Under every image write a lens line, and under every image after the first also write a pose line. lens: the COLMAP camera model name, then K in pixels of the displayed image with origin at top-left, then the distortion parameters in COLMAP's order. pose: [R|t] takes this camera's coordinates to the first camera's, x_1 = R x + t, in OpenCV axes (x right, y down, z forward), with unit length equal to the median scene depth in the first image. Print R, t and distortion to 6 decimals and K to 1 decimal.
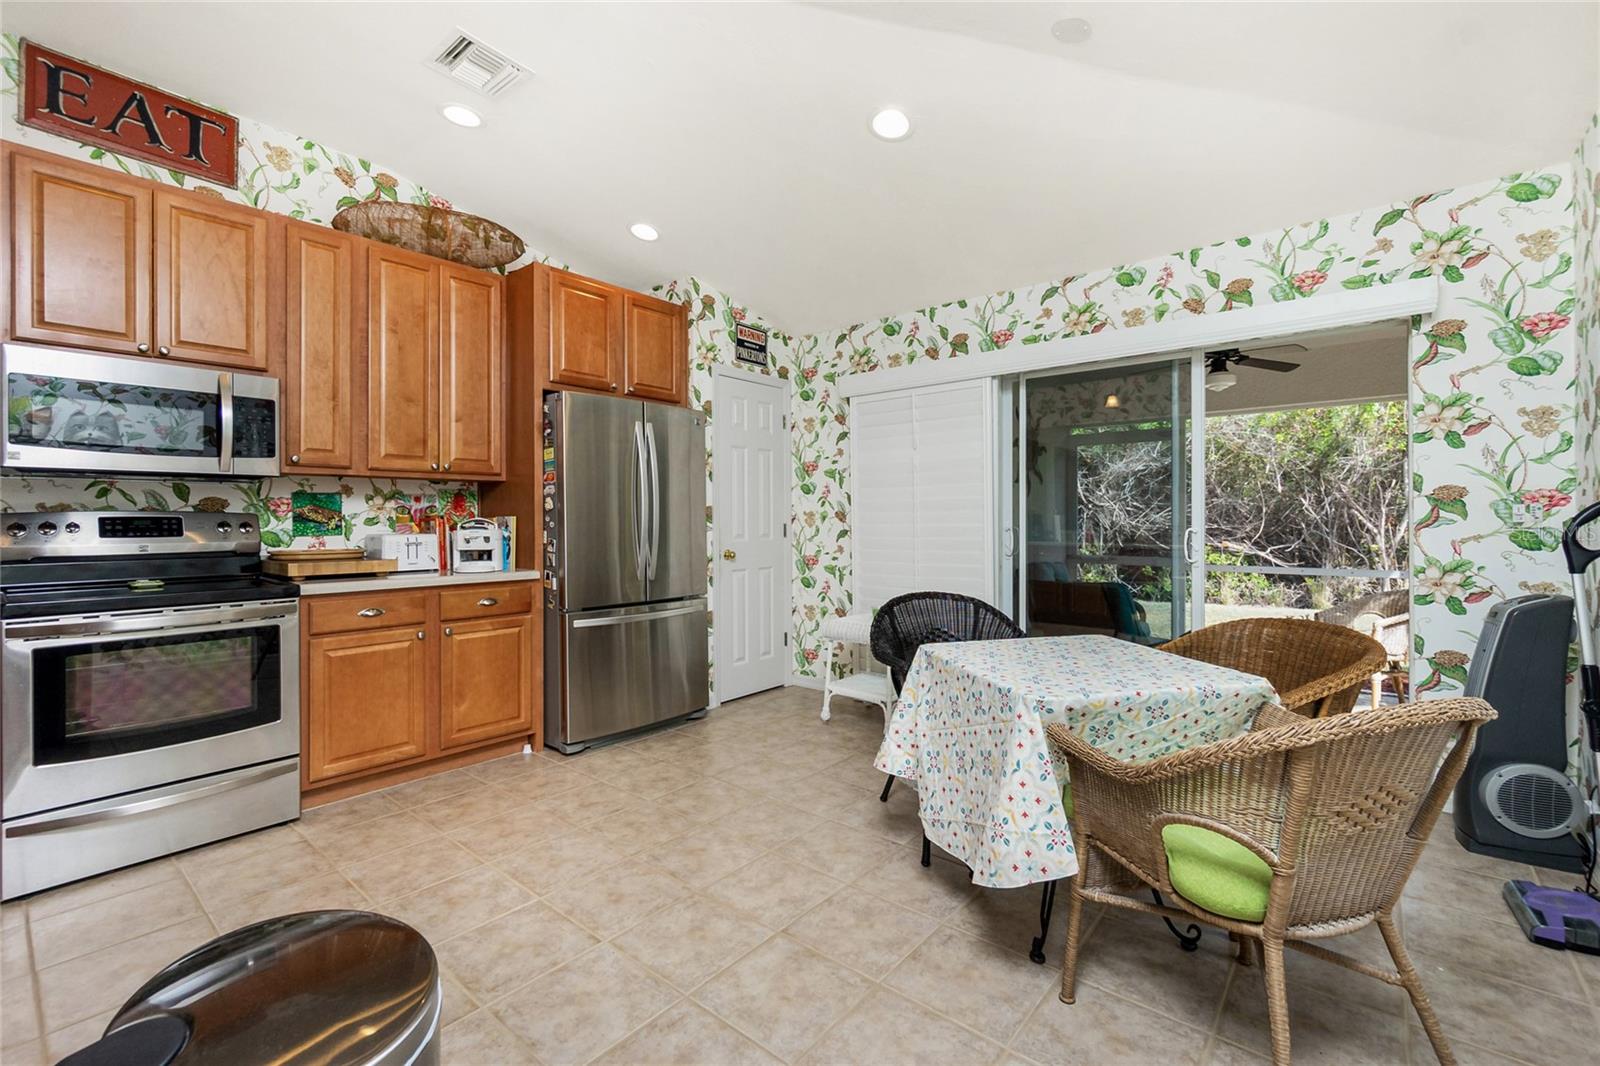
lens RADIAL K [[695.4, 0, 809.3], [0, 695.4, 516.7], [0, 0, 1]] dist [-0.011779, 0.004412]
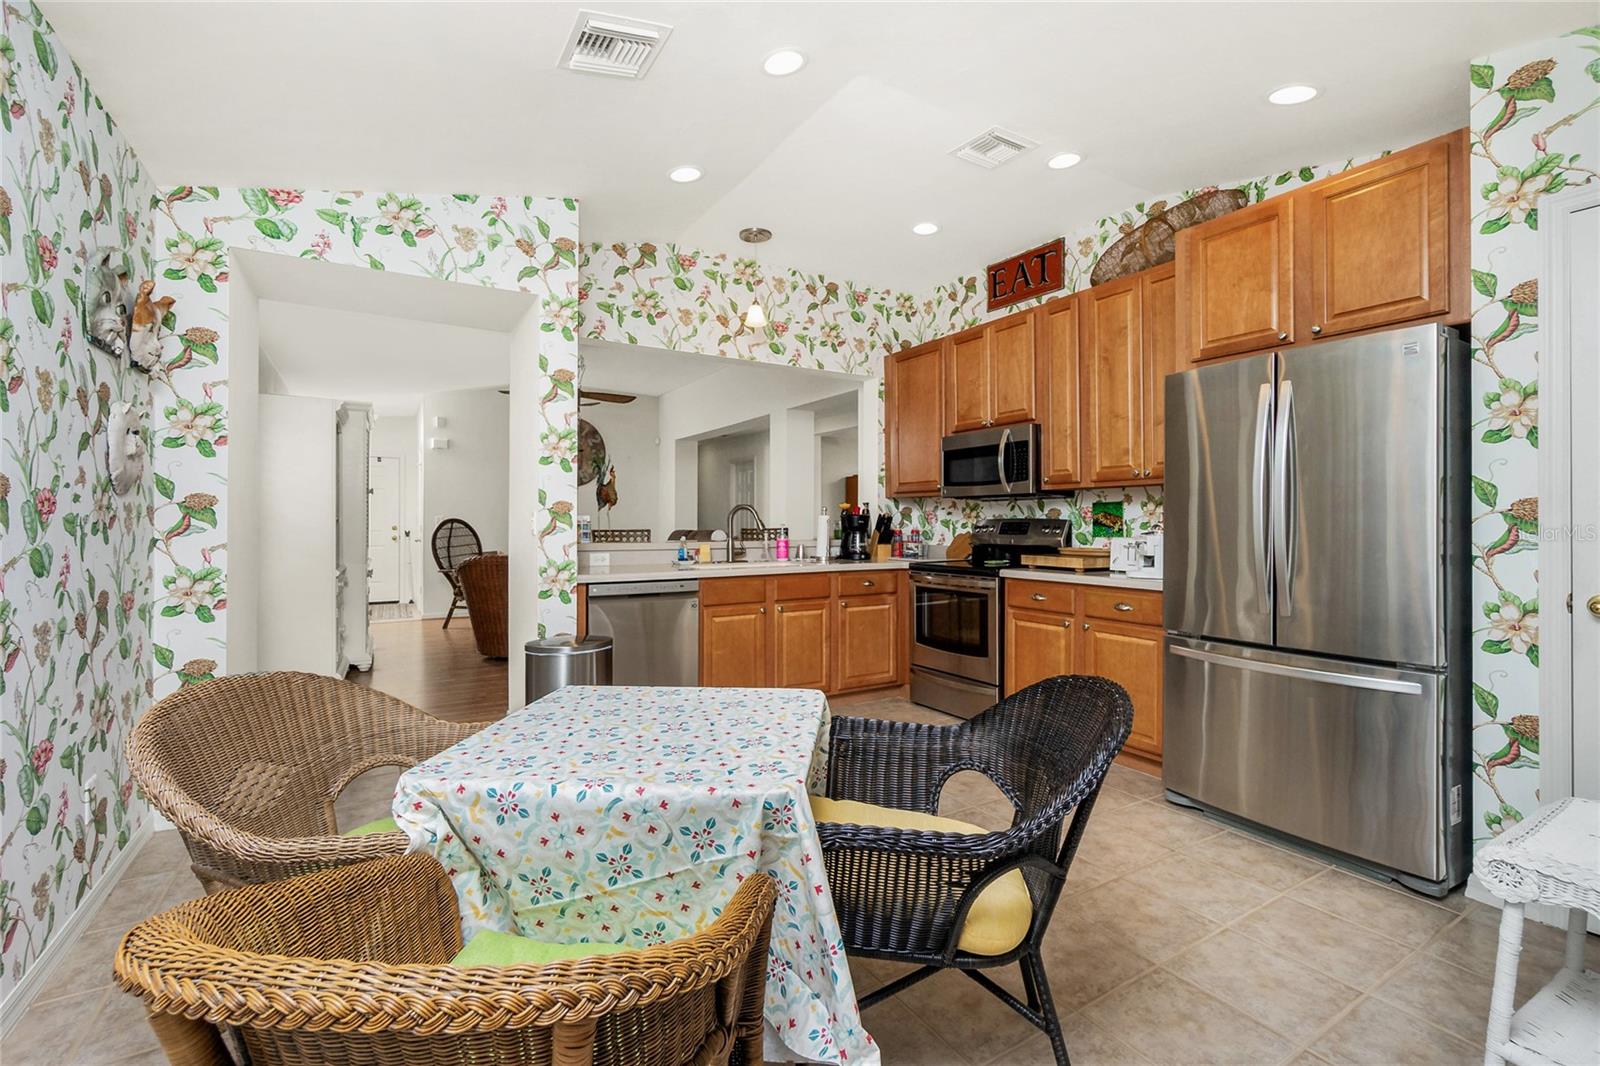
lens RADIAL K [[695.4, 0, 811.3], [0, 695.4, 522.2], [0, 0, 1]] dist [-0.011779, 0.004412]
pose [[-0.324740, 0.001547, -0.945802, 0.628256], [0.002749, 0.999996, 0.000692, -0.001146], [0.945799, -0.002376, -0.324743, 0.906736]]
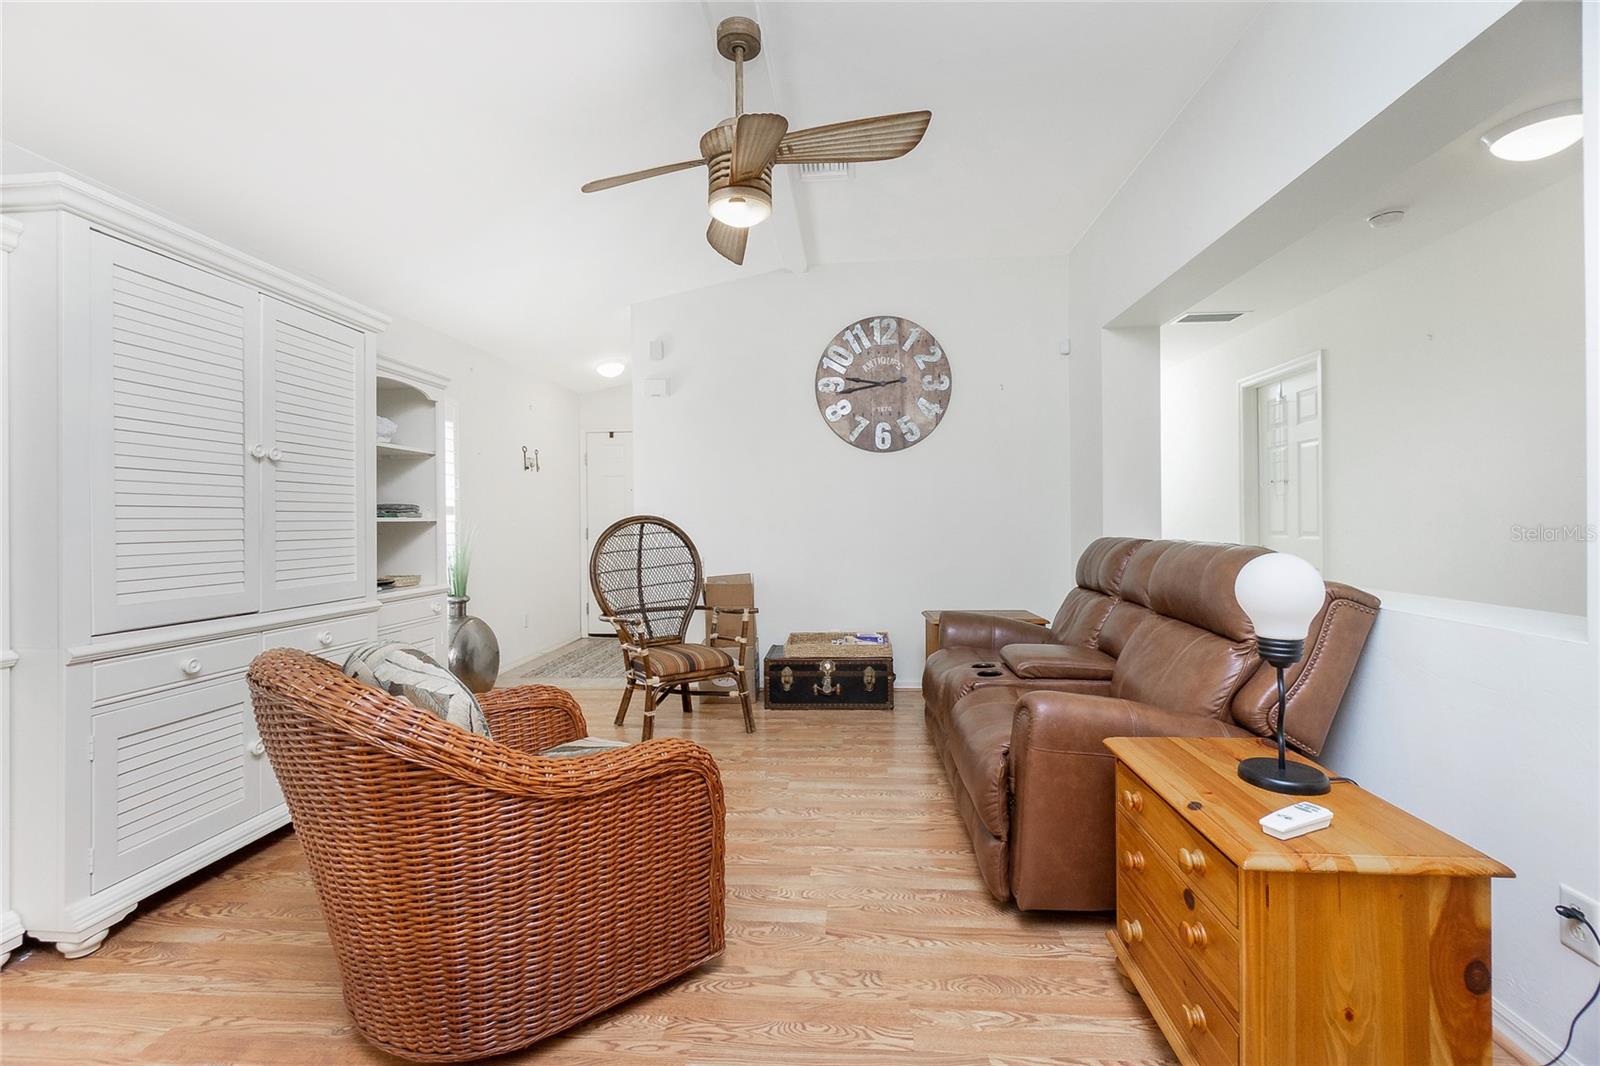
lens RADIAL K [[695.4, 0, 799.0], [0, 695.4, 522.8], [0, 0, 1]] dist [-0.011779, 0.004412]
pose [[-0.827442, 0.012556, -0.561411, -0.803298], [0.016253, 0.999867, -0.001592, 0.001560], [0.561316, -0.010442, -0.827536, 0.128996]]
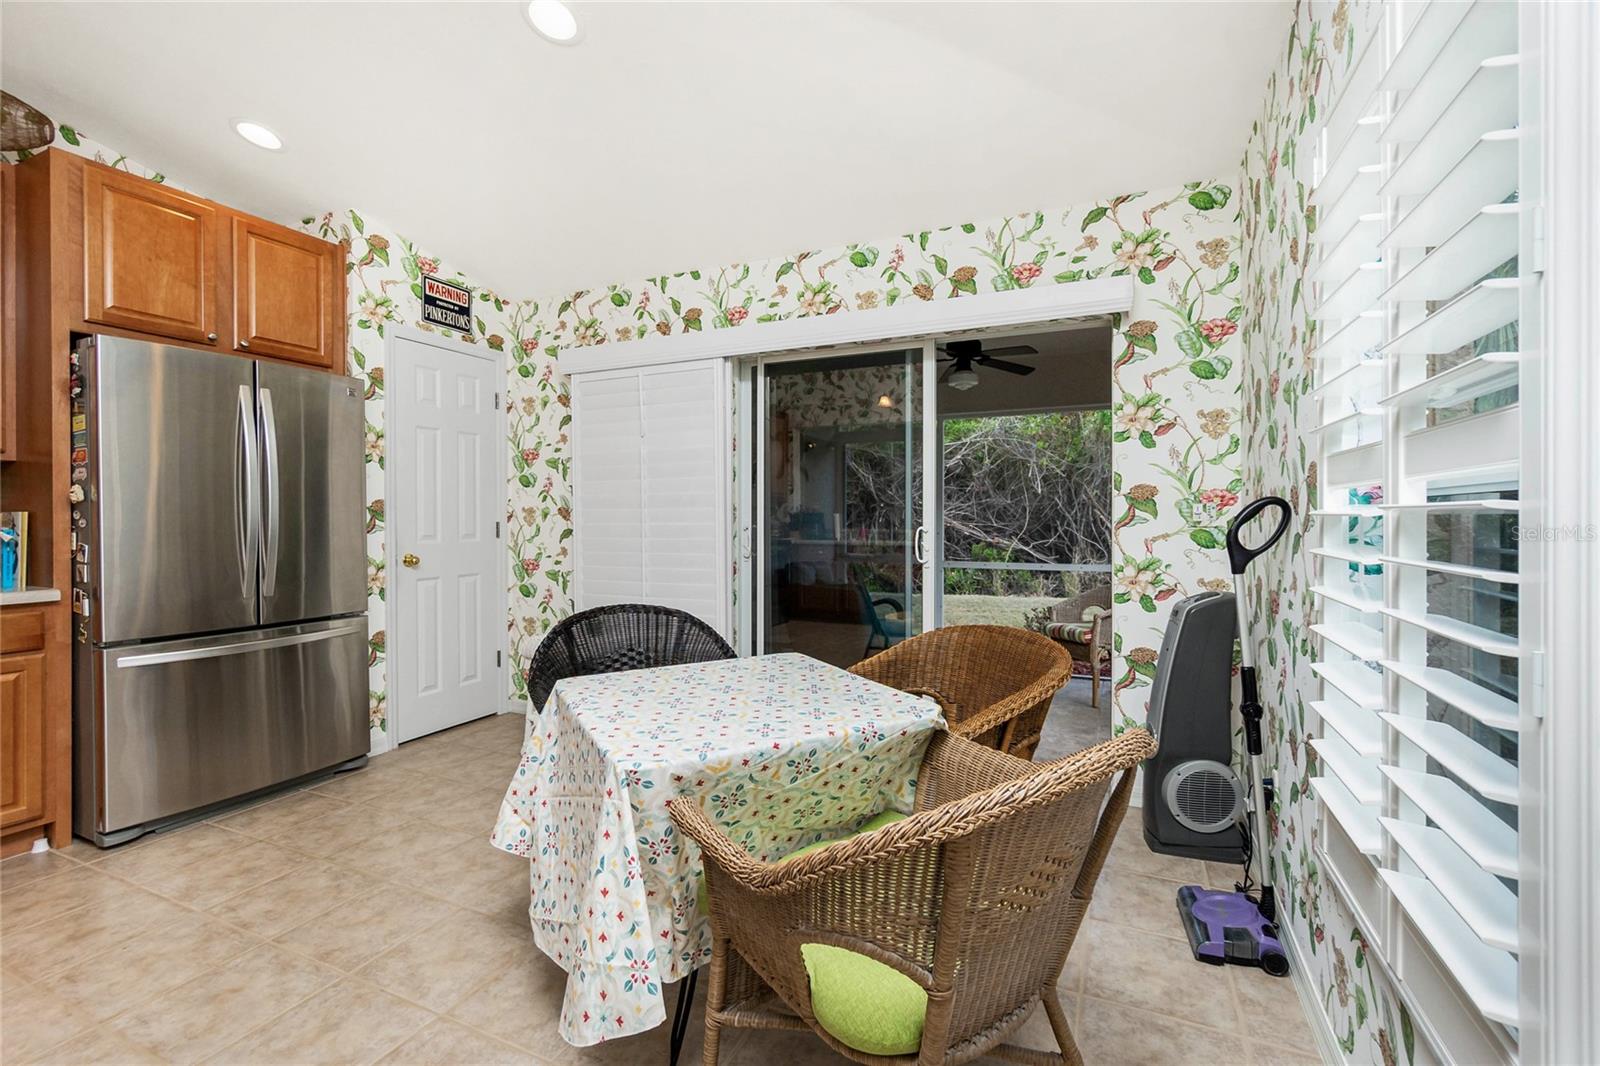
lens RADIAL K [[695.4, 0, 812.5], [0, 695.4, 517.0], [0, 0, 1]] dist [-0.011779, 0.004412]
pose [[0.962561, 0.002010, 0.271056, 0.163287], [-0.003088, 0.999989, 0.003550, -0.000176], [-0.271046, -0.004255, 0.962557, 0.134516]]
